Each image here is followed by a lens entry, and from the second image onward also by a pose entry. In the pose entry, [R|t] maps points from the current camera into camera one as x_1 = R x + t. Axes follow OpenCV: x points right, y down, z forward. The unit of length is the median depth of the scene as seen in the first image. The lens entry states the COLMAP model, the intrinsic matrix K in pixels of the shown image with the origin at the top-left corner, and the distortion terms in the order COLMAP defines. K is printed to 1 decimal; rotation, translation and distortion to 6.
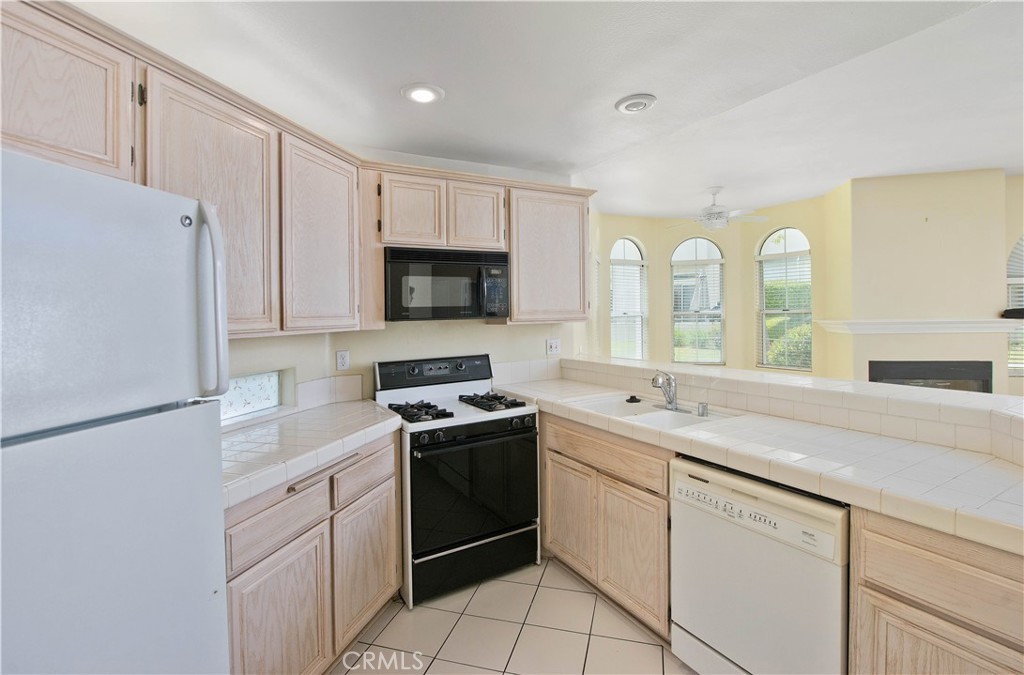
lens RADIAL K [[468.9, 0, 513.7], [0, 468.9, 317.6], [0, 0, 1]] dist [-0.012930, 0.000021]
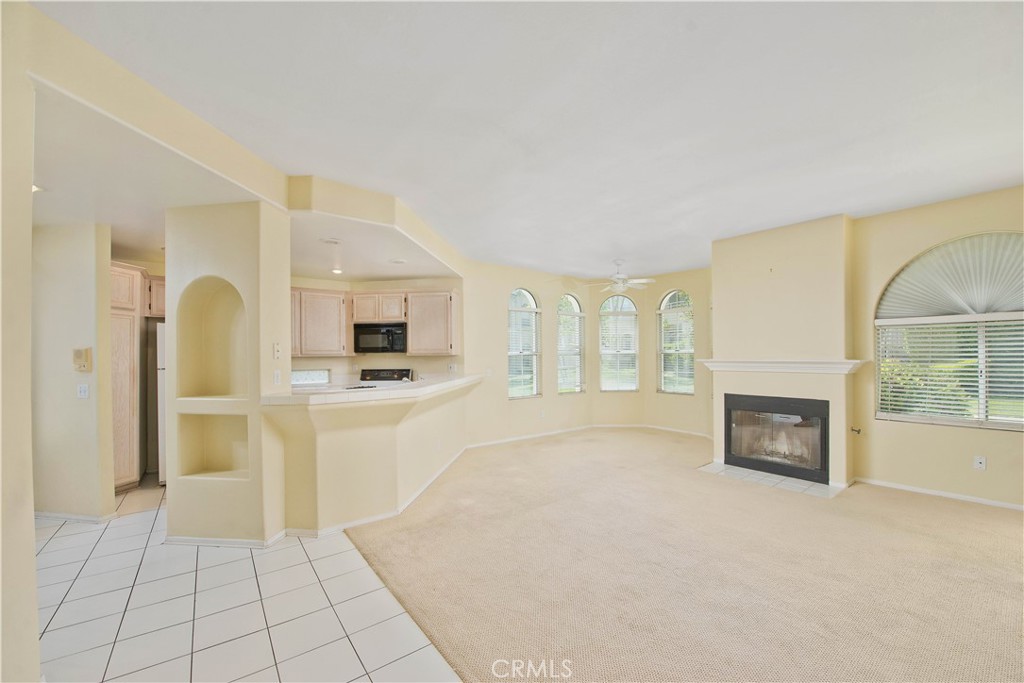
lens RADIAL K [[404.2, 0, 518.0], [0, 404.2, 355.3], [0, 0, 1]] dist [-0.018072, -0.000396]
pose [[0.806617, 0.016750, -0.590837, 1.536383], [-0.014006, 0.999859, 0.009224, -0.009538], [0.590908, 0.000835, 0.806738, -0.218319]]
